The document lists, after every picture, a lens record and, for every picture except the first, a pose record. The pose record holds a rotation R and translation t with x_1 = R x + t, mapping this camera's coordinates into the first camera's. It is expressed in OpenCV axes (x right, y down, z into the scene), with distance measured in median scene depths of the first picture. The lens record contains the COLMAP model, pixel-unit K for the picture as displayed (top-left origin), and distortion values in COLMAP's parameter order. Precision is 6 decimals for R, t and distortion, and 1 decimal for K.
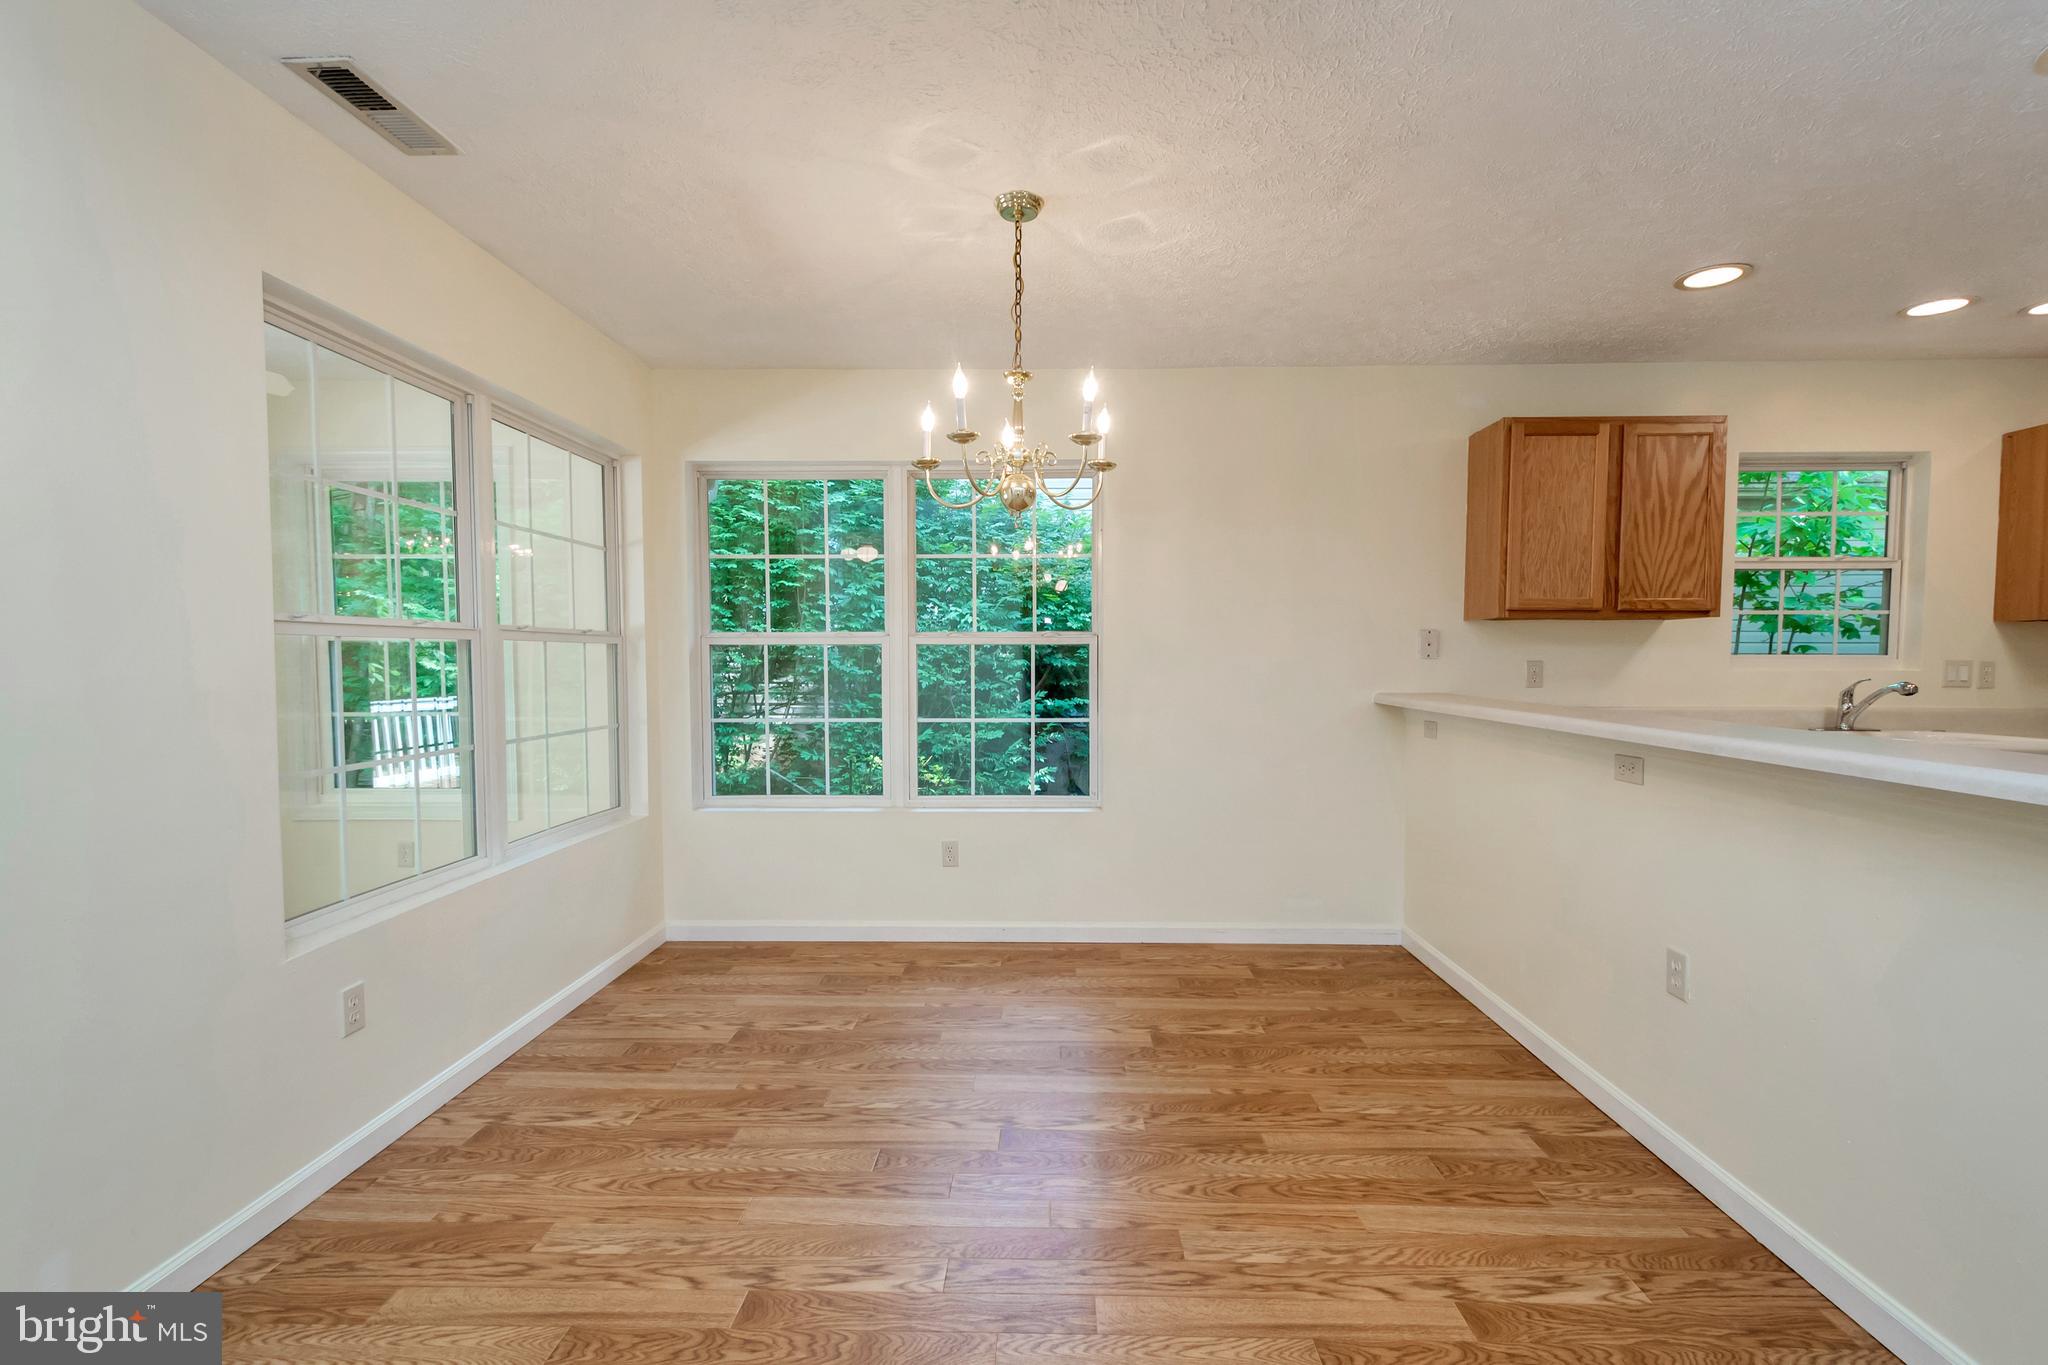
lens RADIAL K [[902.0, 0, 1023.8], [0, 902.0, 694.8], [0, 0, 1]] dist [0.002968, -0.010593]
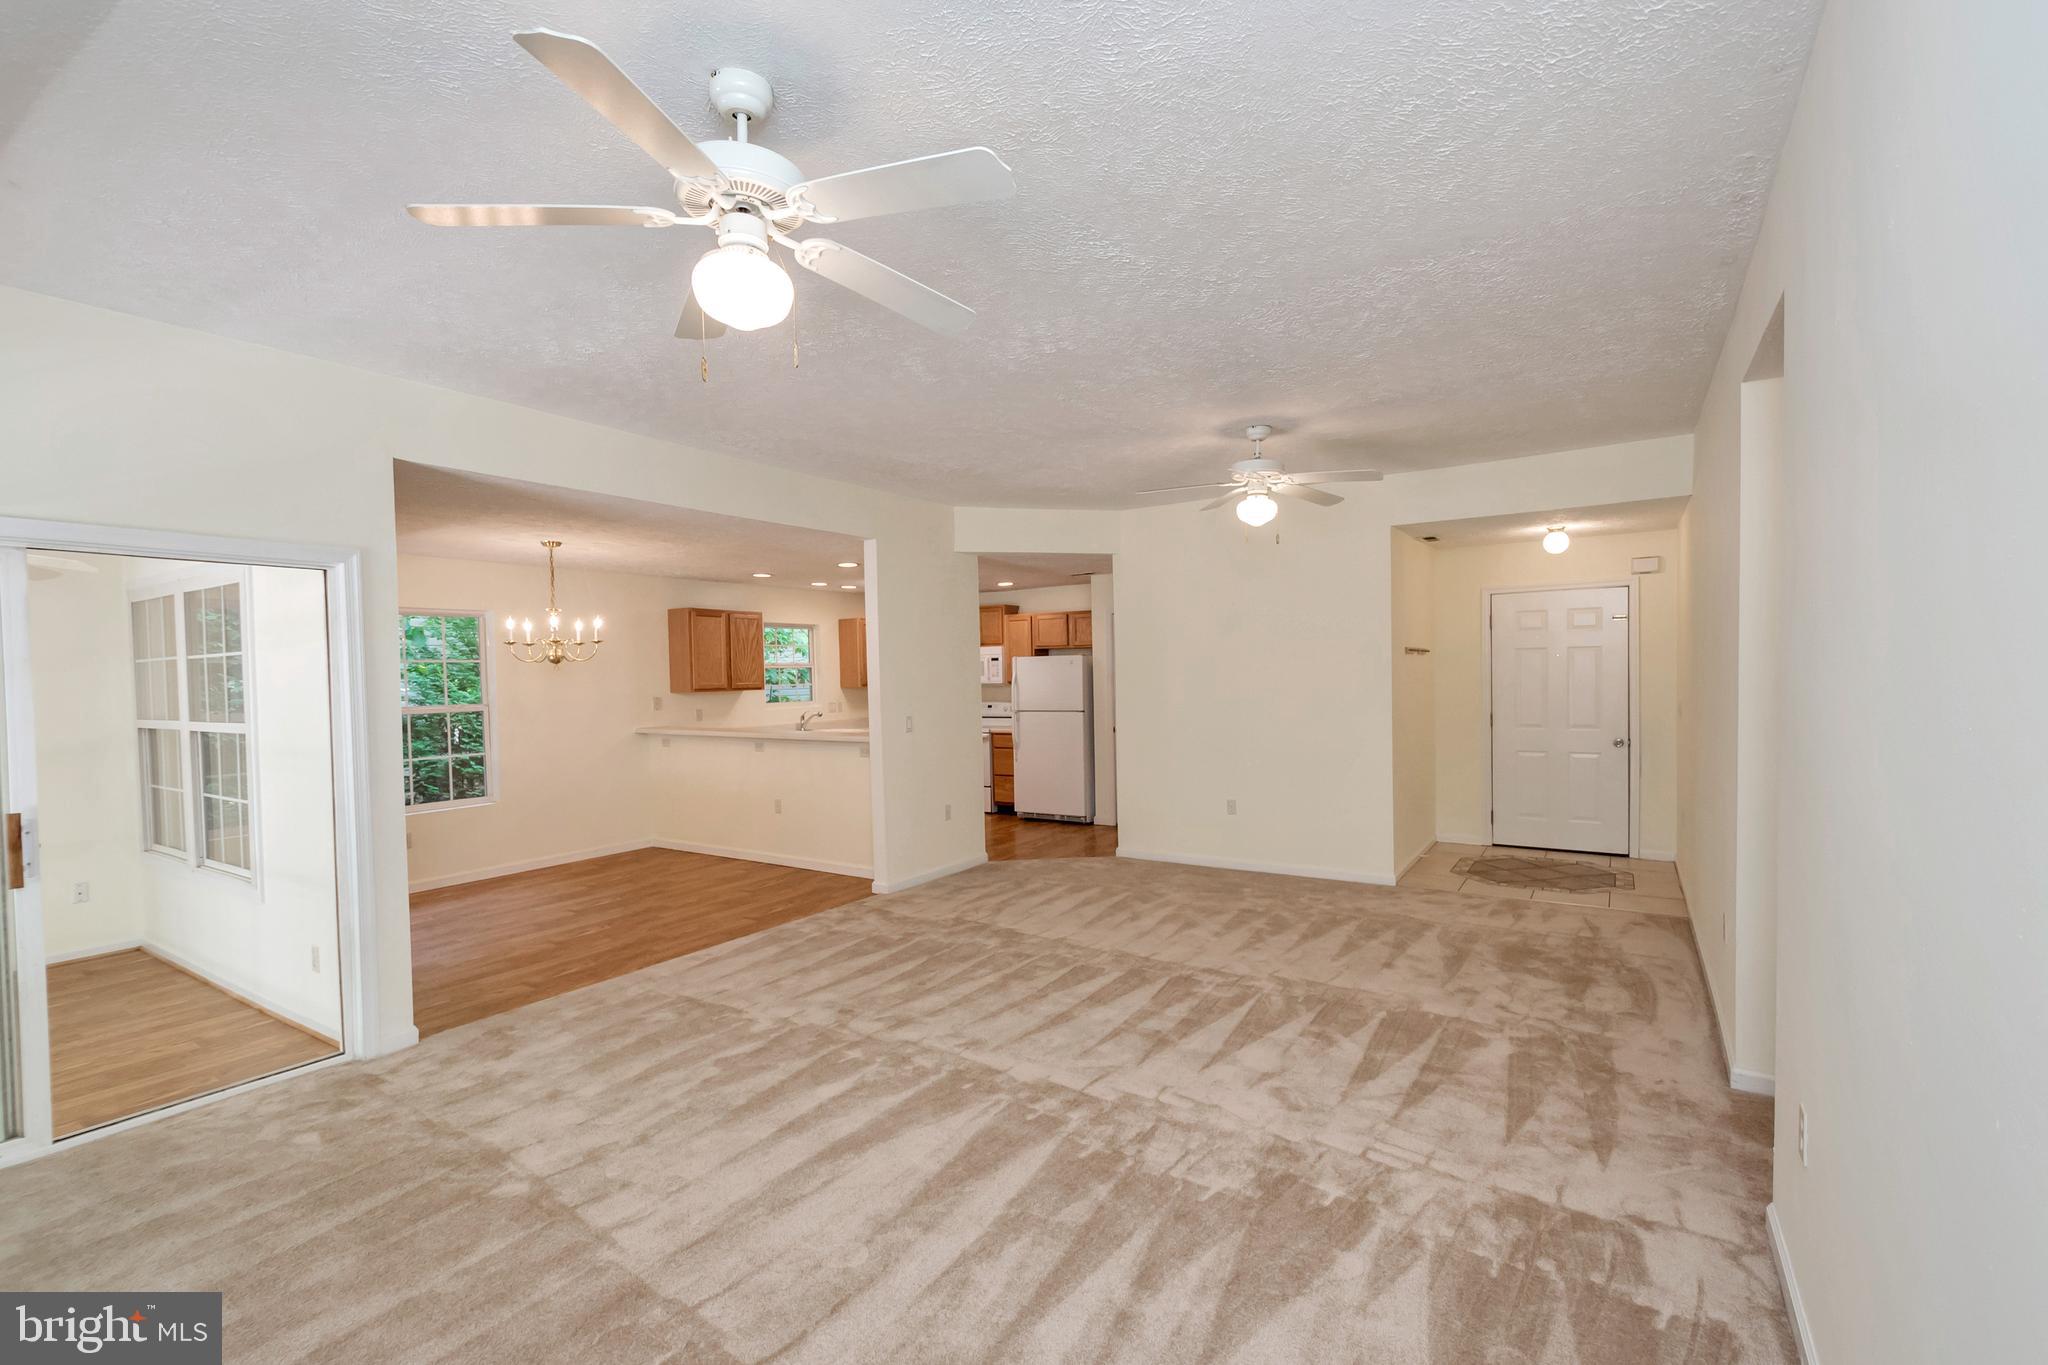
lens RADIAL K [[902.0, 0, 1023.8], [0, 902.0, 694.8], [0, 0, 1]] dist [0.002968, -0.010593]
pose [[0.525609, -0.041520, 0.849713, -1.009181], [0.049139, 0.998622, 0.018400, -0.081175], [-0.849306, 0.032083, 0.526925, -0.972444]]
